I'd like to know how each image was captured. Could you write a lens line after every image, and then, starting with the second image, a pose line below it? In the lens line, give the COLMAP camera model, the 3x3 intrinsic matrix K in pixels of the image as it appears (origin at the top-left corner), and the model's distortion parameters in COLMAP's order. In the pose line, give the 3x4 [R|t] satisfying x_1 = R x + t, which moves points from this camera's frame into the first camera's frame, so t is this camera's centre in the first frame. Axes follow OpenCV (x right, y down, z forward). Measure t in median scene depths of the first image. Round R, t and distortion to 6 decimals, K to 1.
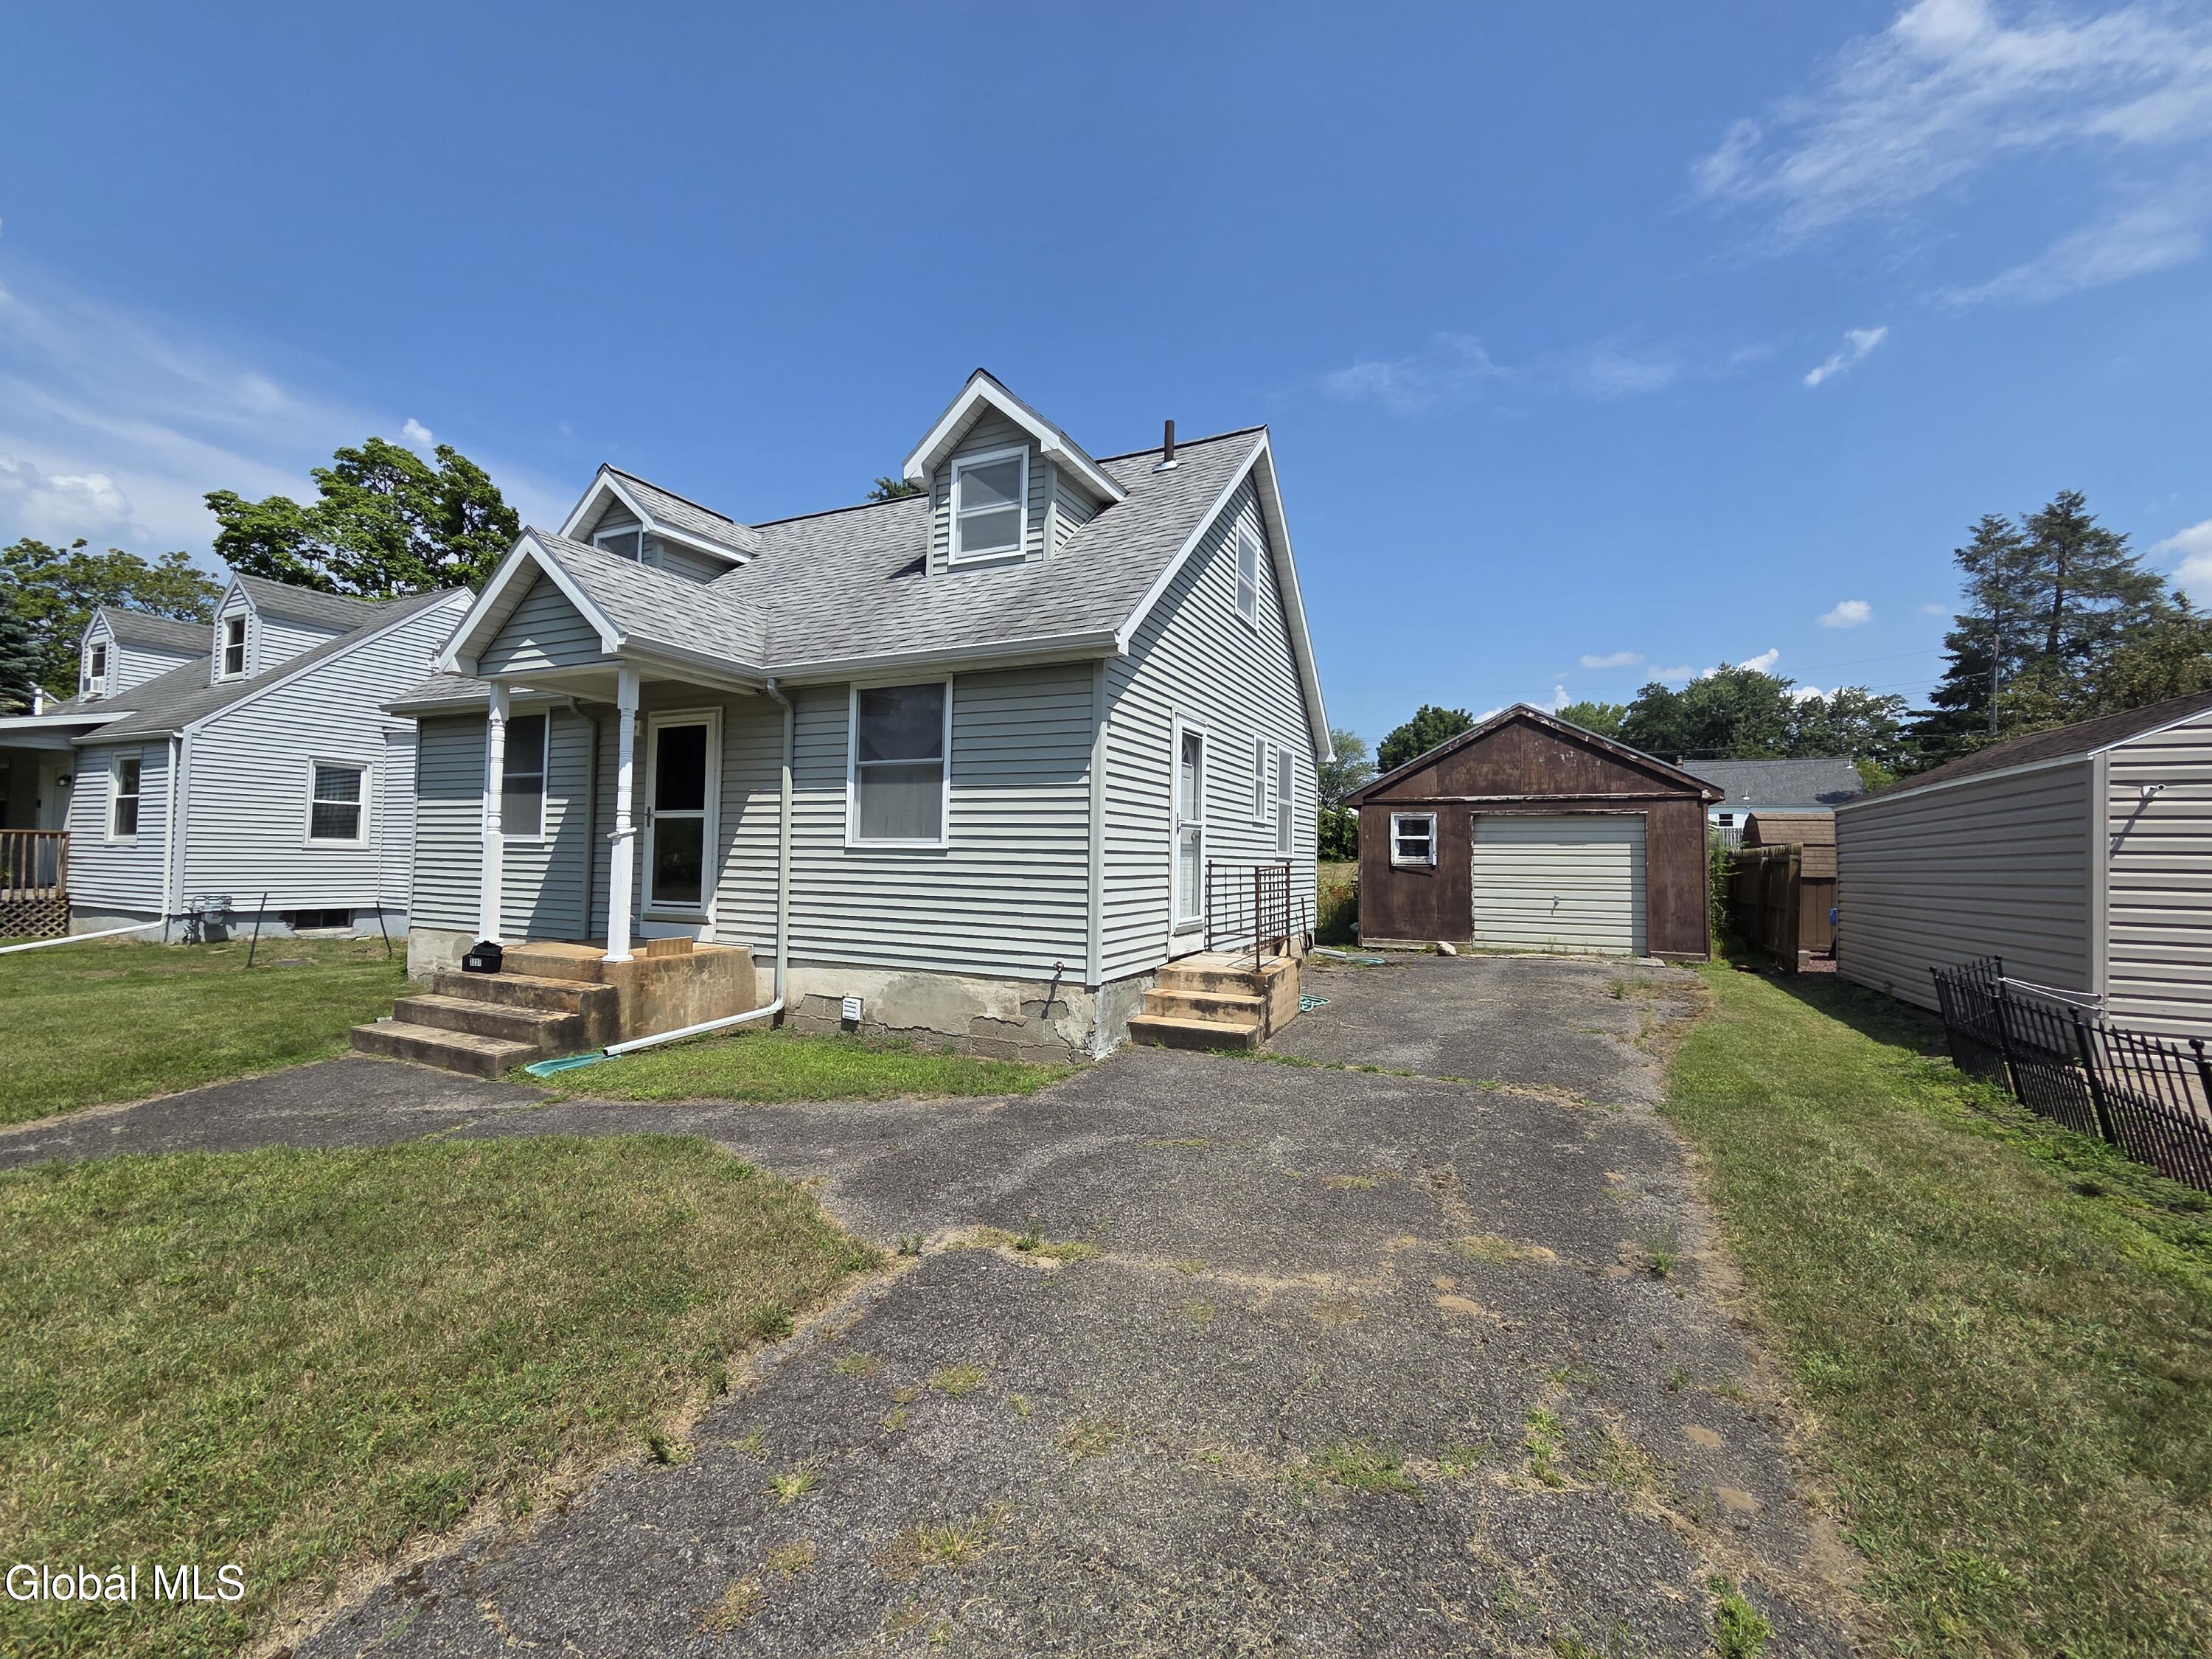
lens RADIAL K [[914.1, 0, 1105.4], [0, 914.1, 829.7], [0, 0, 1]] dist [0.002153, 0.001796]
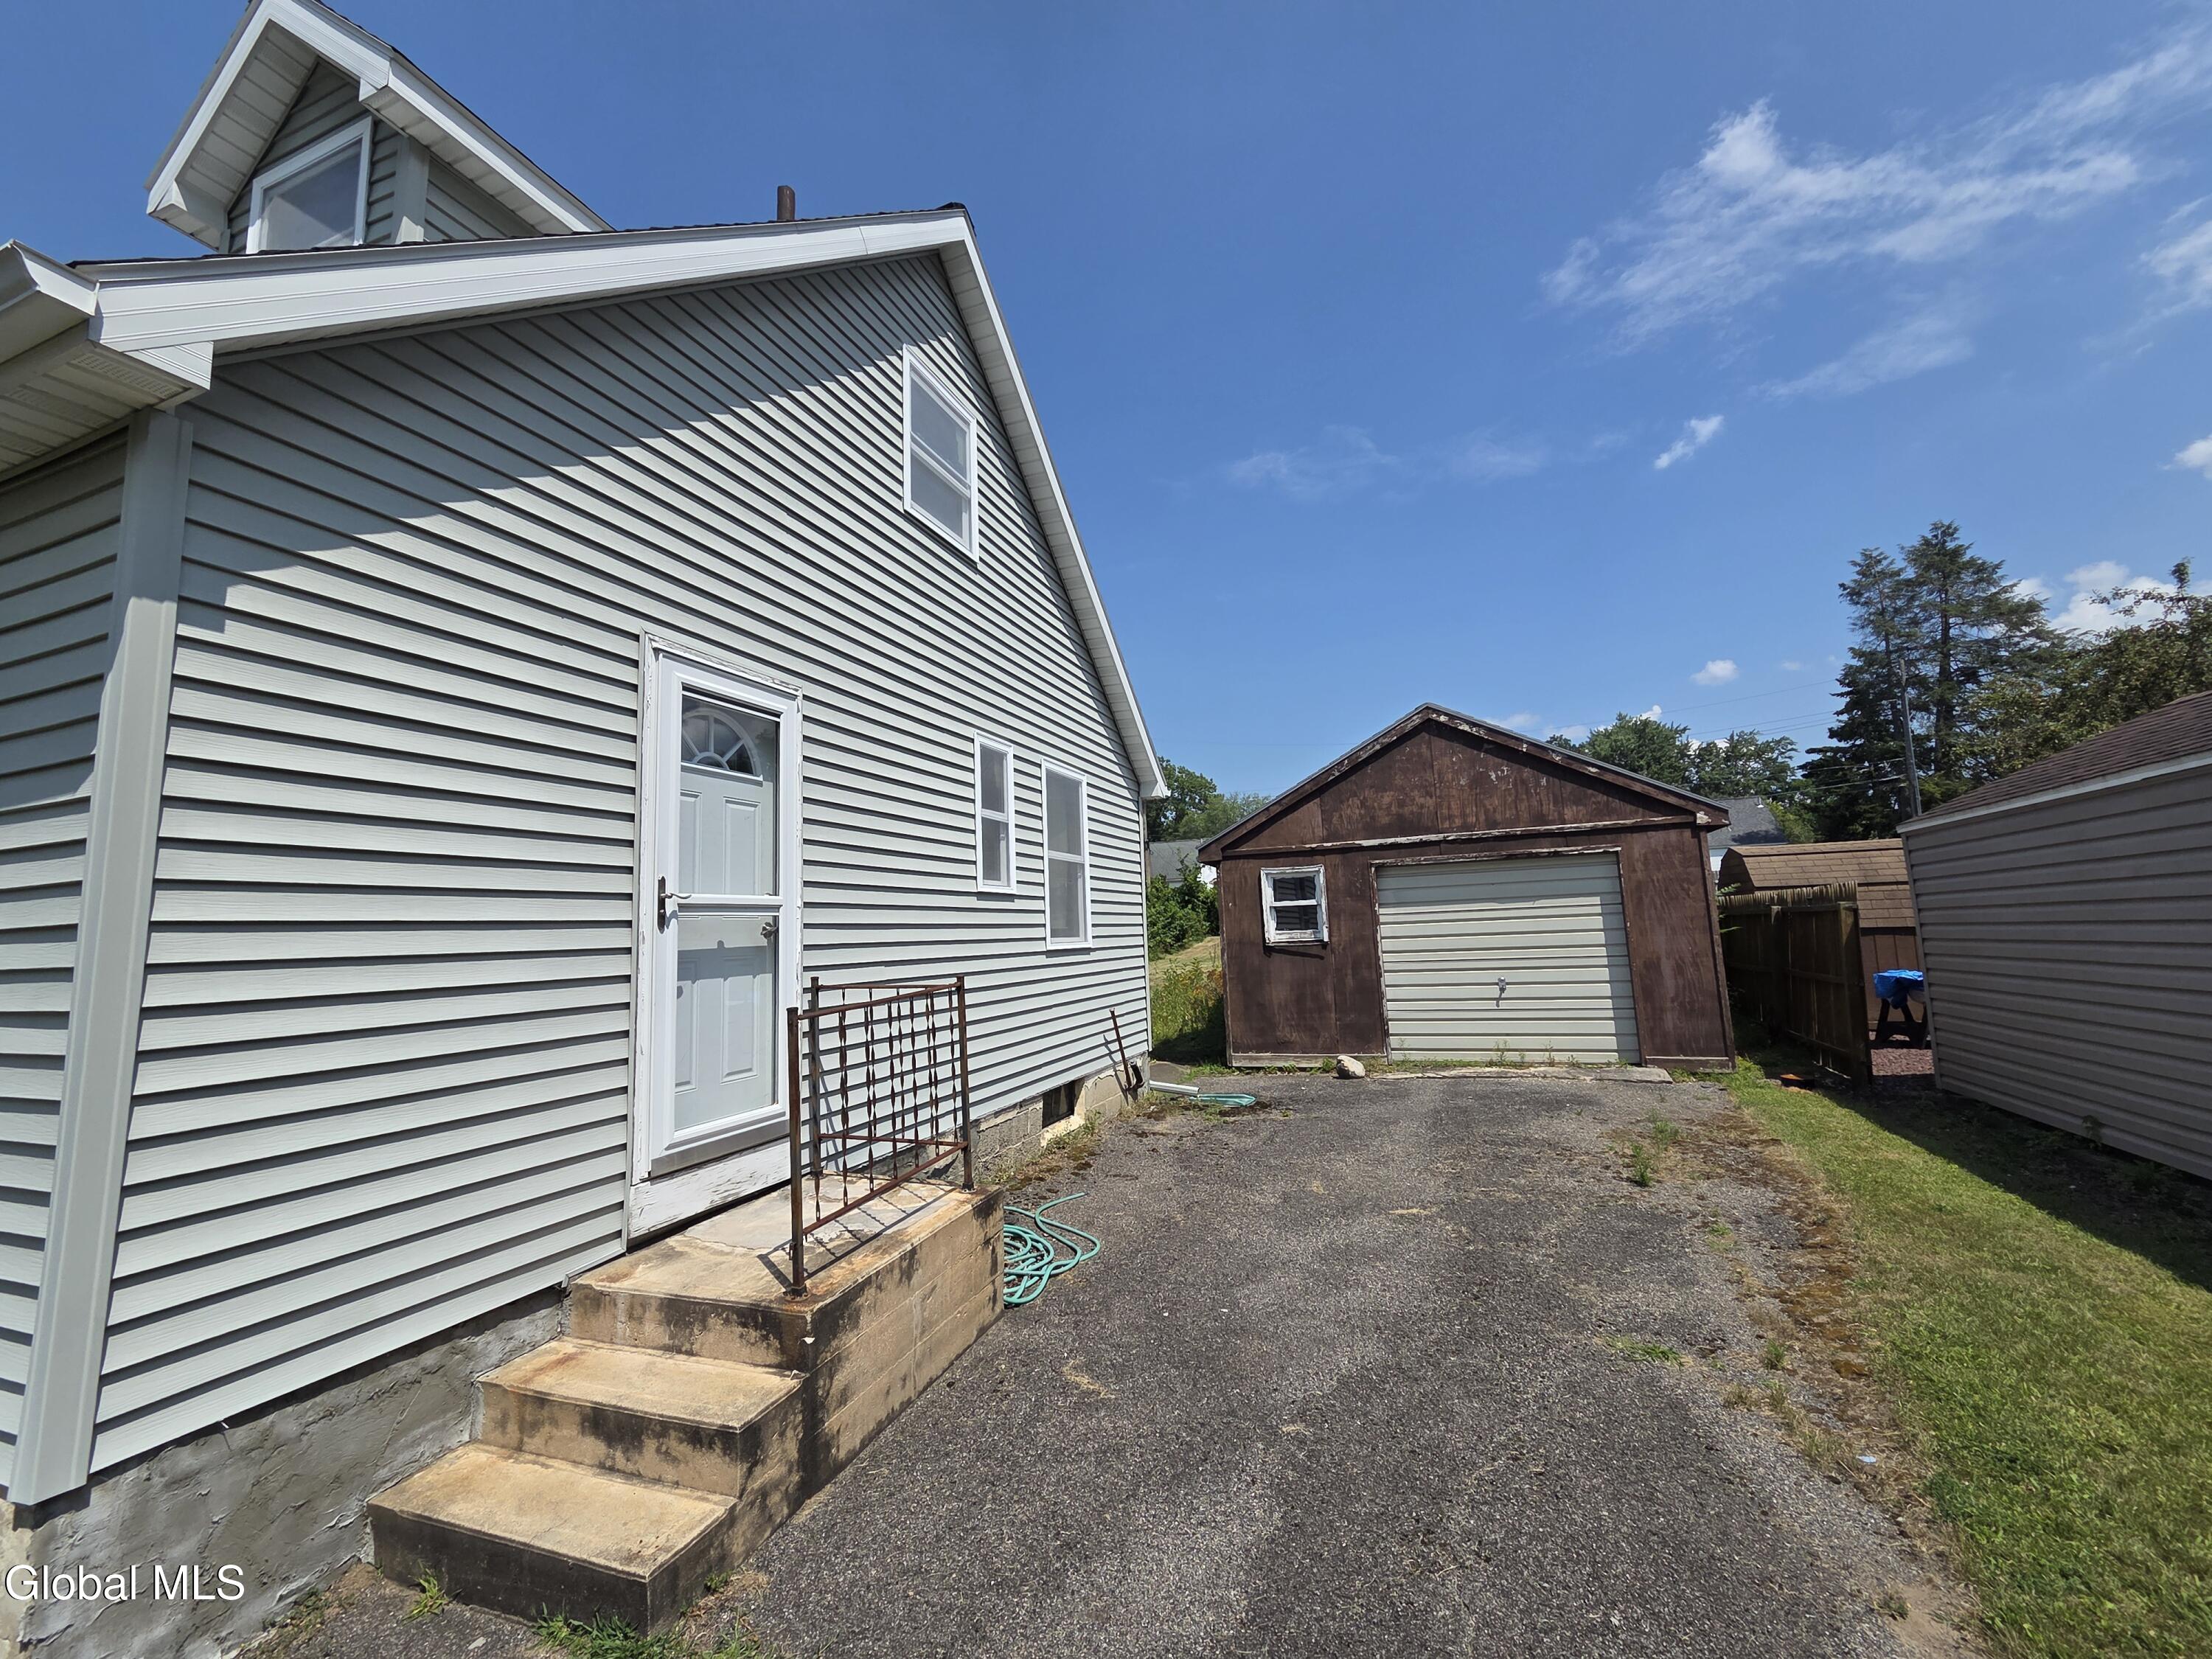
lens RADIAL K [[914.1, 0, 1105.7], [0, 914.1, 831.8], [0, 0, 1]] dist [0.002153, 0.001796]
pose [[0.995872, -0.045346, 0.078637, 0.202167], [0.051581, 0.995527, -0.079158, 0.003025], [-0.074695, 0.082888, 0.993756, 0.450152]]
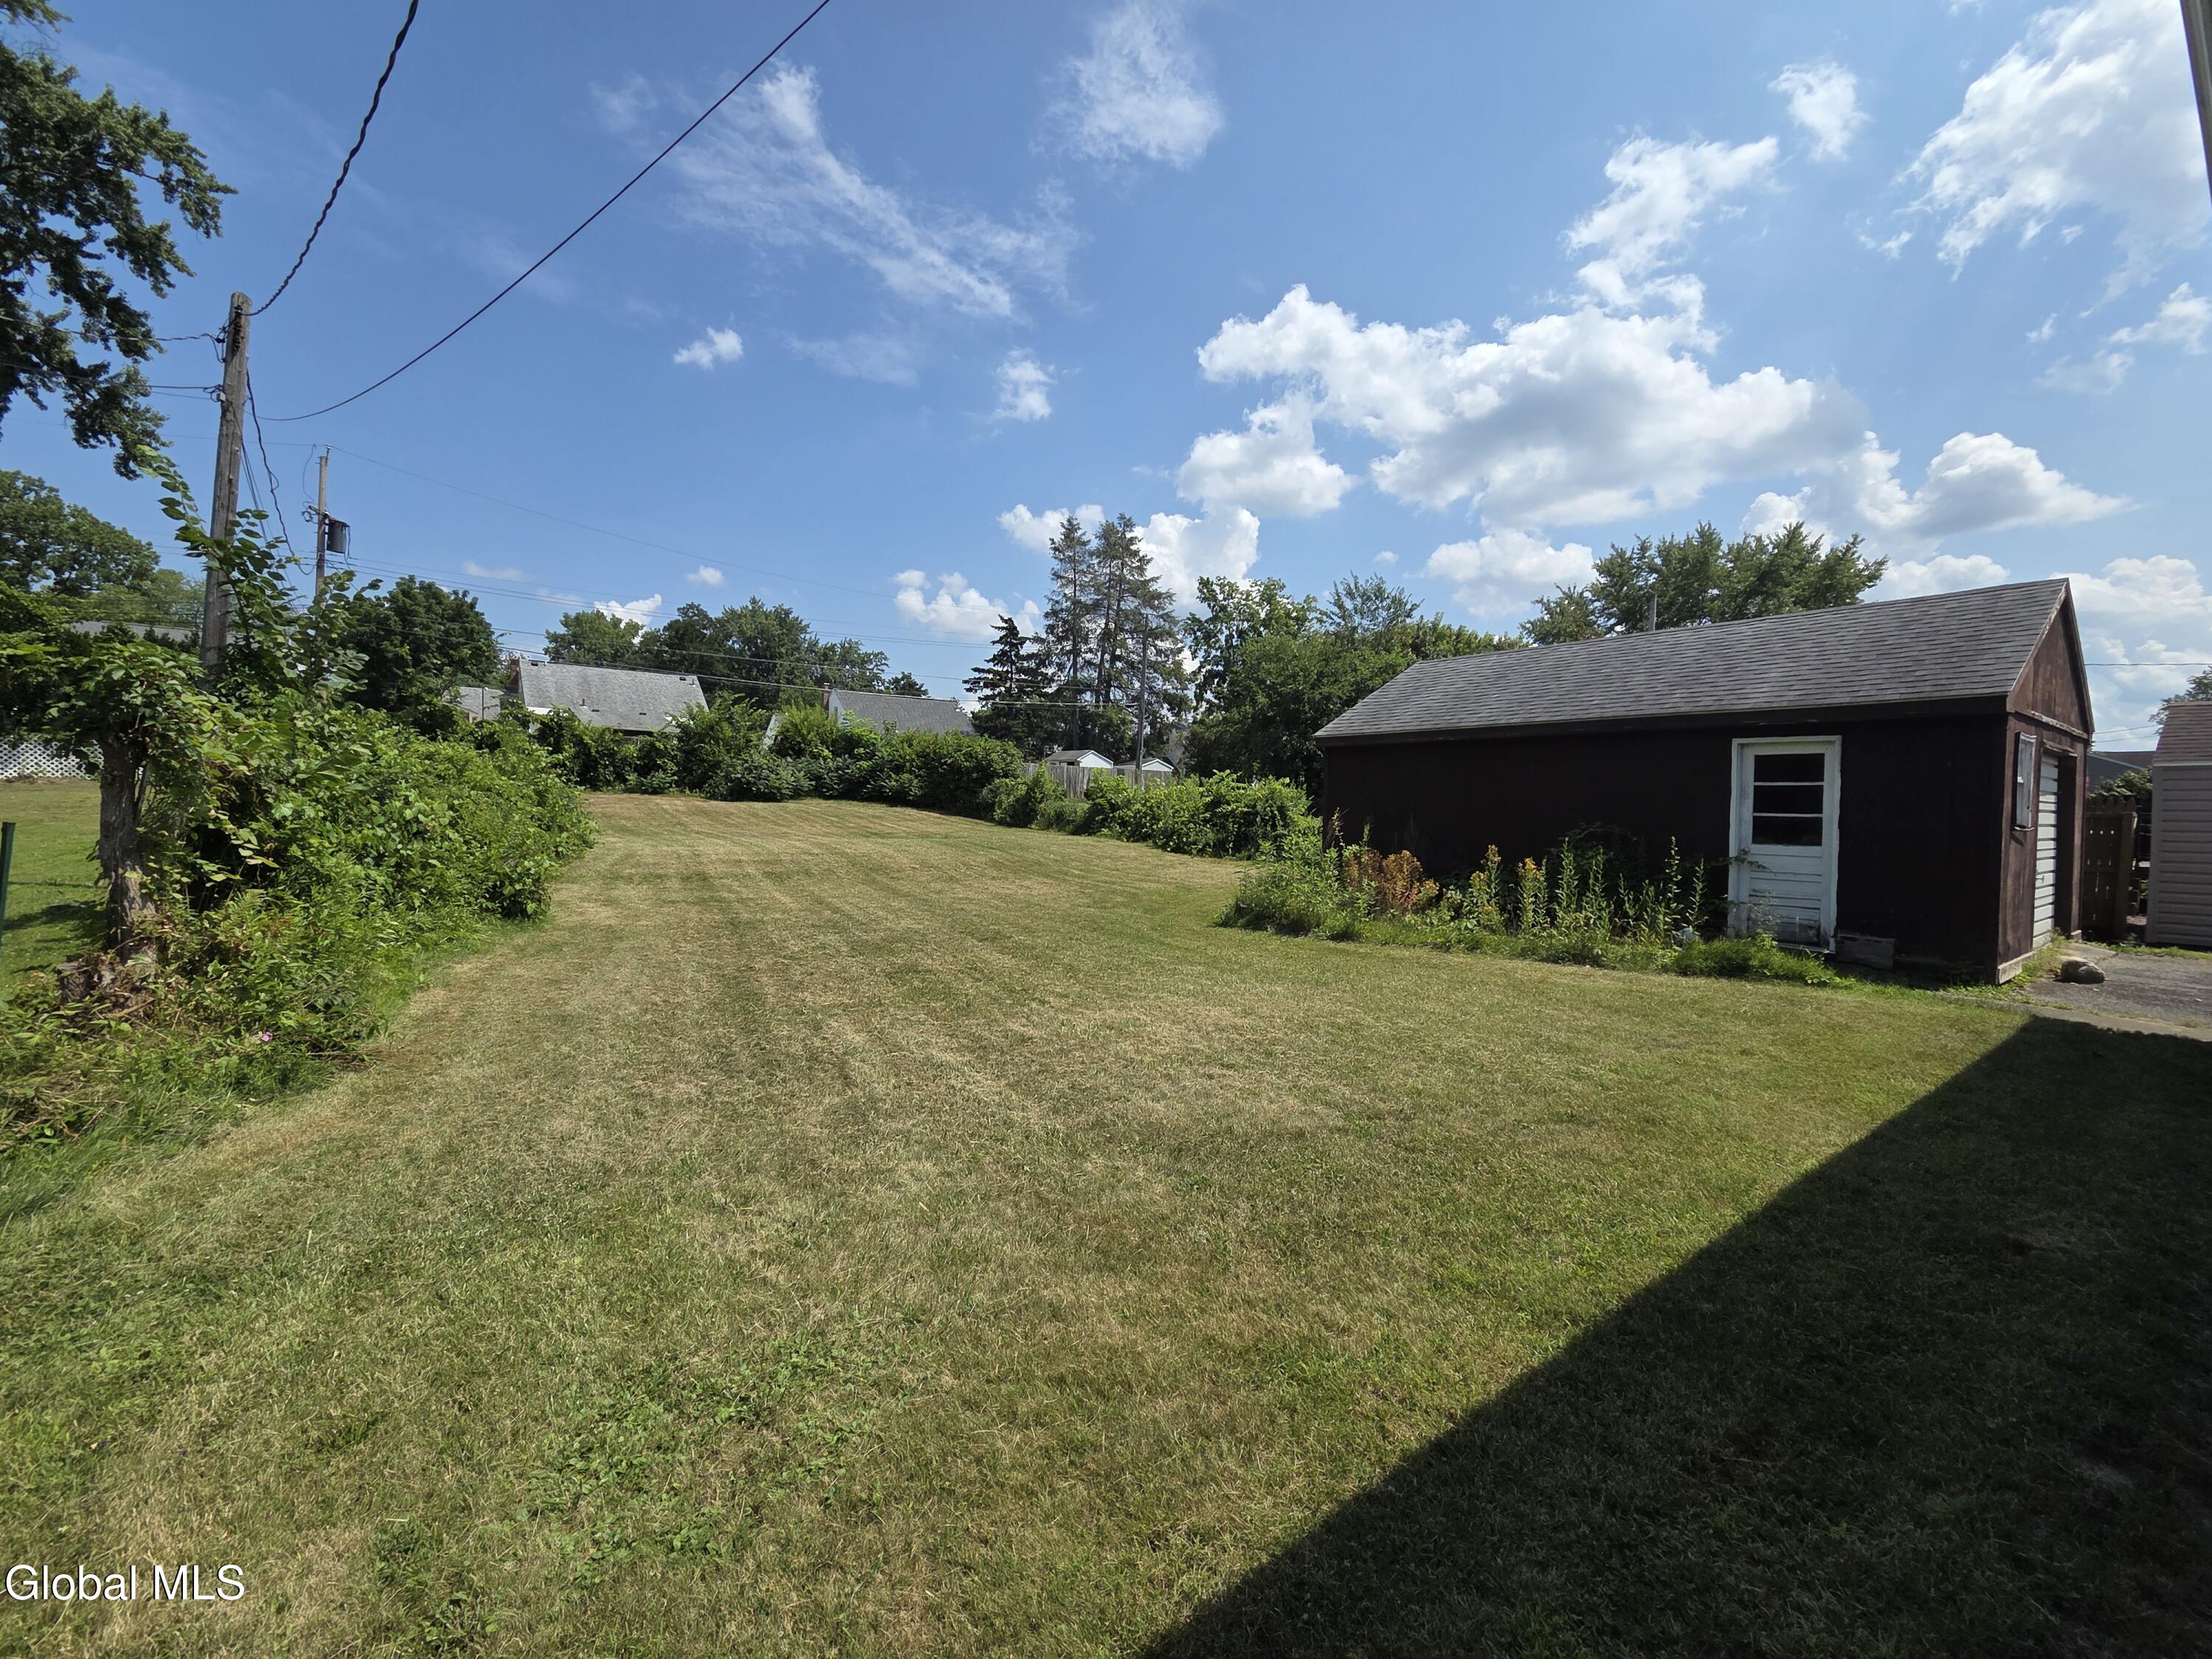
lens RADIAL K [[914.1, 0, 1093.7], [0, 914.1, 823.6], [0, 0, 1]] dist [0.002153, 0.001796]
pose [[0.474693, -0.020625, 0.879910, -0.620389], [-0.046399, 0.997749, 0.048419, 0.057012], [-0.878928, -0.063811, 0.472667, 1.745132]]
